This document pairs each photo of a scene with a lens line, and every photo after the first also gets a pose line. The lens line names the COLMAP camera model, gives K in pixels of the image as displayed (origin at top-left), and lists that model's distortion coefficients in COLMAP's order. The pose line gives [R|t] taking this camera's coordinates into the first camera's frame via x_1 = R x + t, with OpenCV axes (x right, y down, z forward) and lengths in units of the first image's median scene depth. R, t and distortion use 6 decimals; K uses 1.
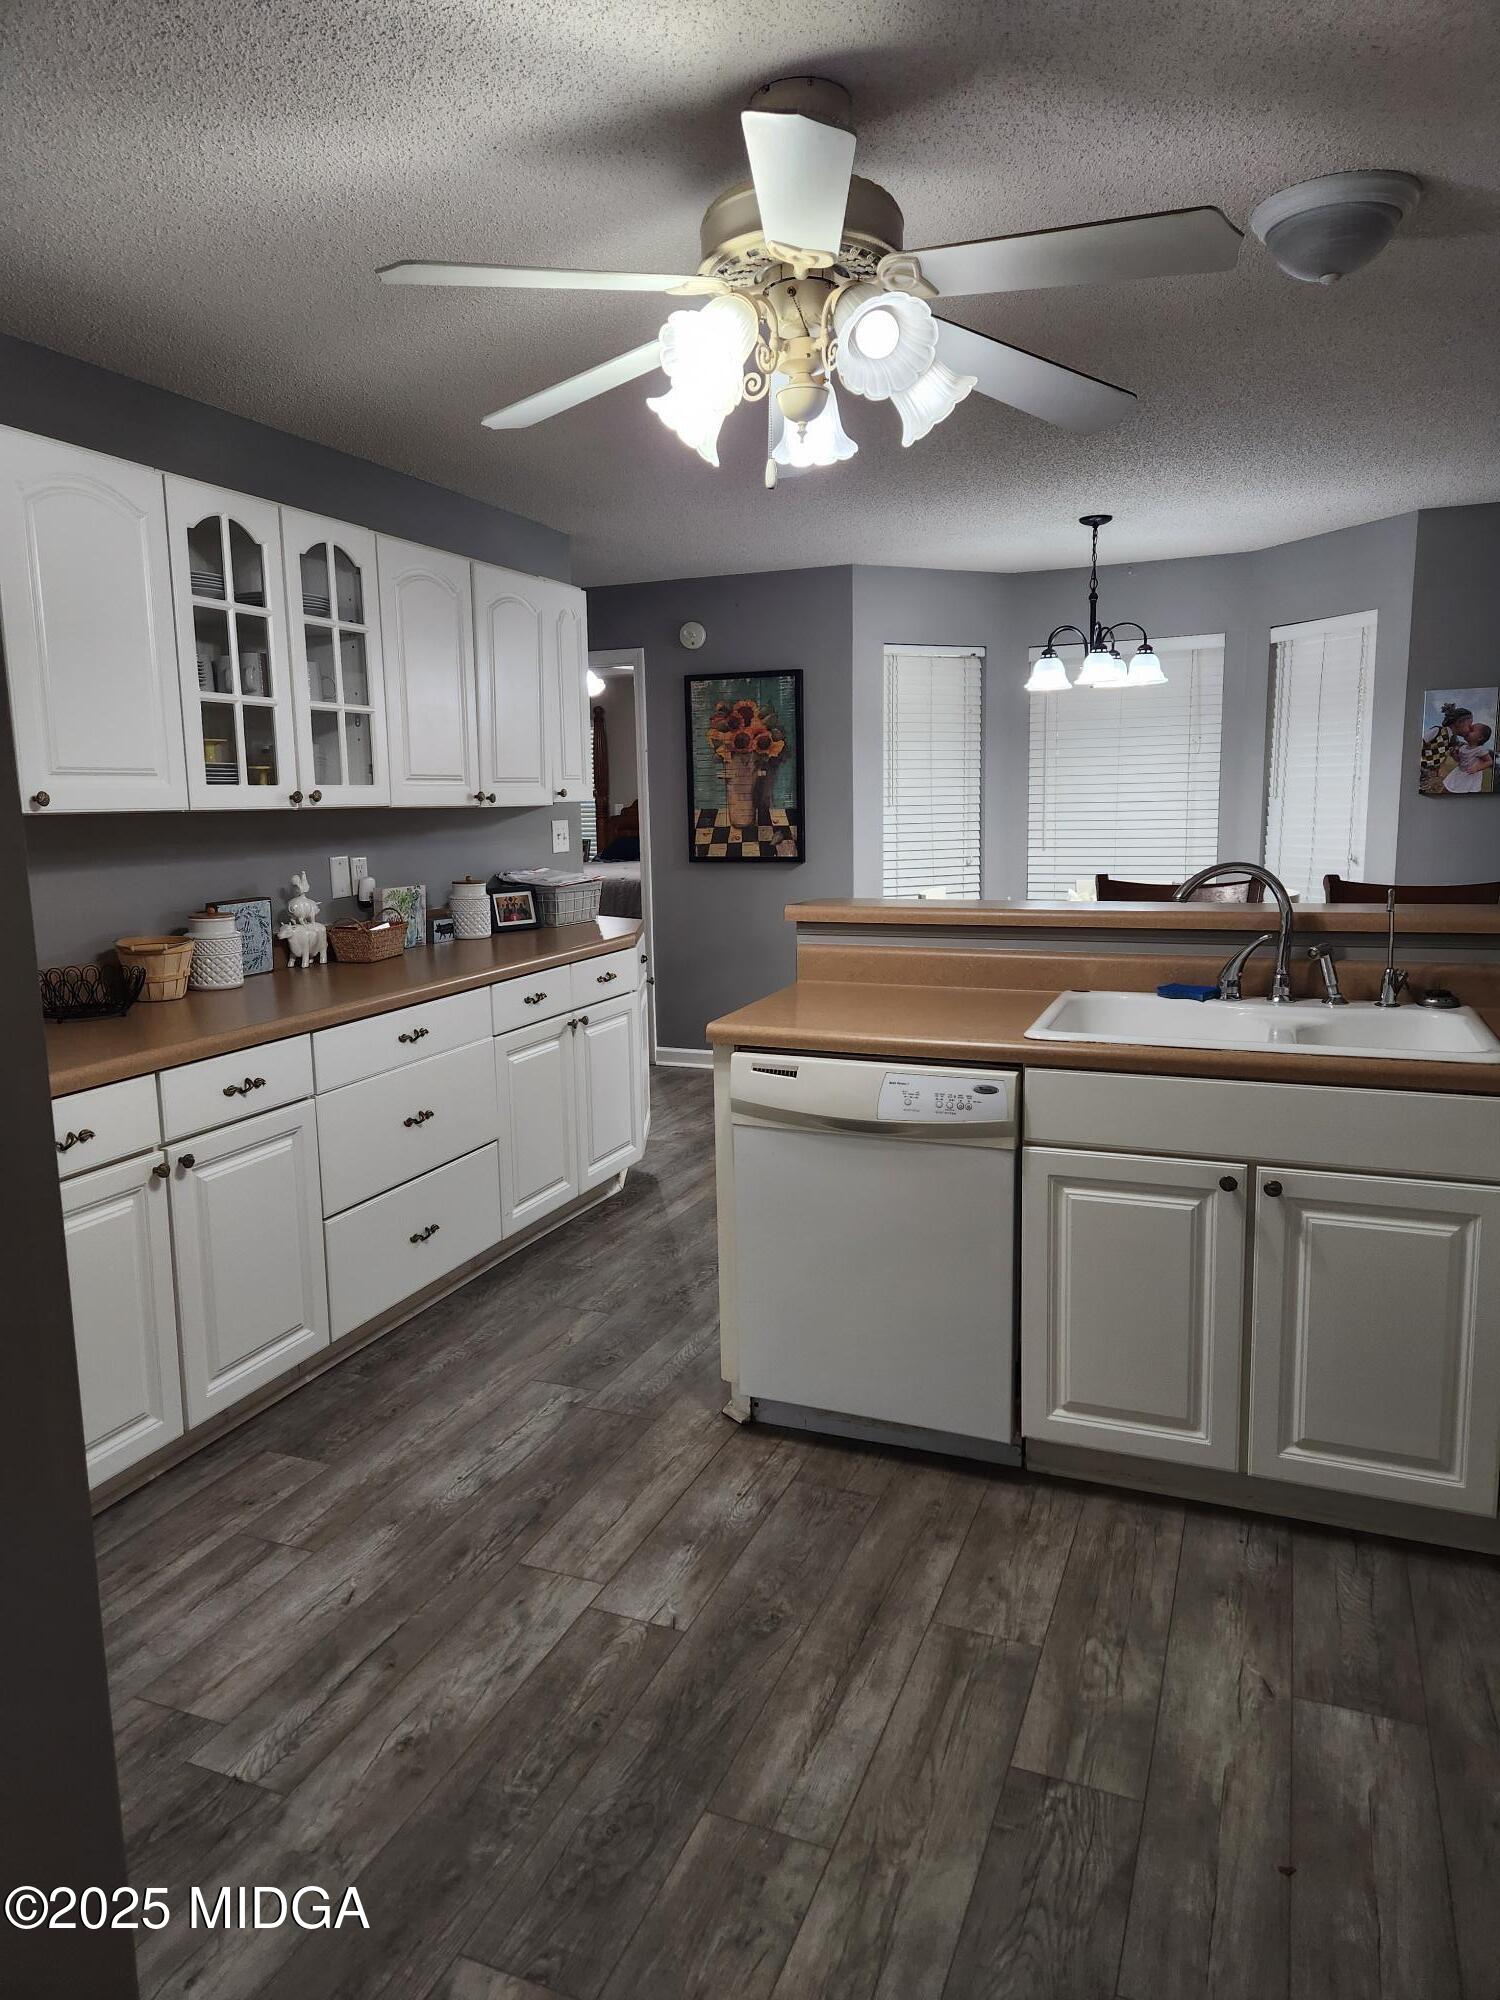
lens RADIAL K [[1379.6, 0, 747.0], [0, 1379.6, 959.6], [0, 0, 1]] dist [0.209393, -0.216483]
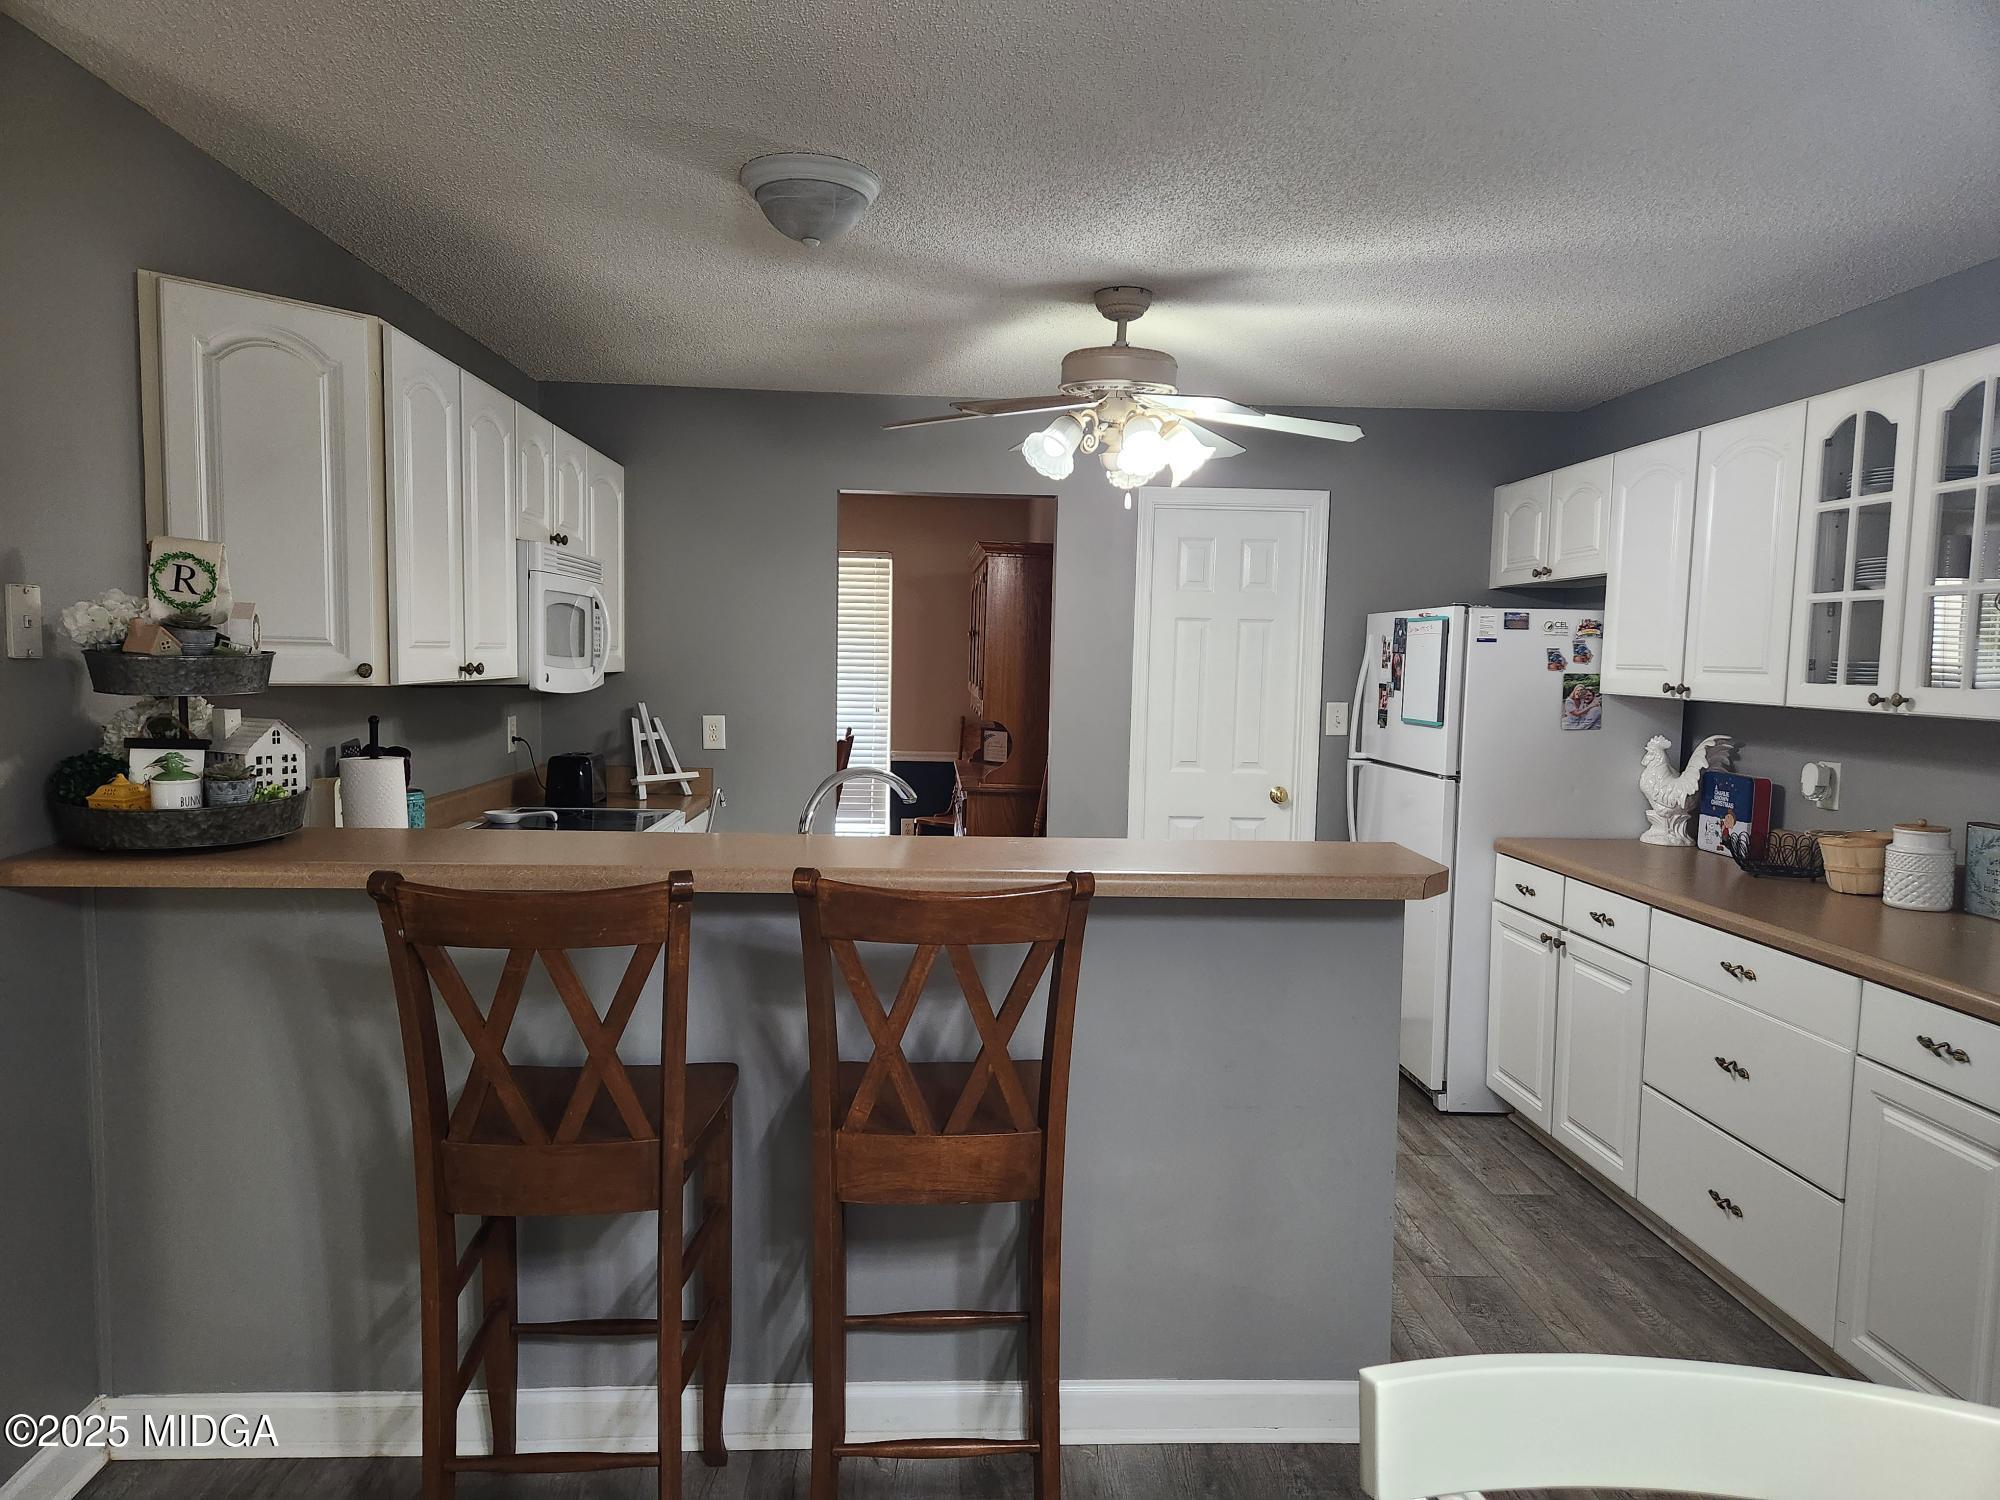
lens RADIAL K [[1337.6, 0, 1000.0], [0, 1337.6, 750.0], [0, 0, 1]] dist [0.100843, -0.110360]
pose [[-0.911271, 0.023072, -0.411160, 0.553247], [-0.060537, 0.980077, 0.189167, -0.224760], [0.407332, 0.197273, -0.891720, 1.633058]]
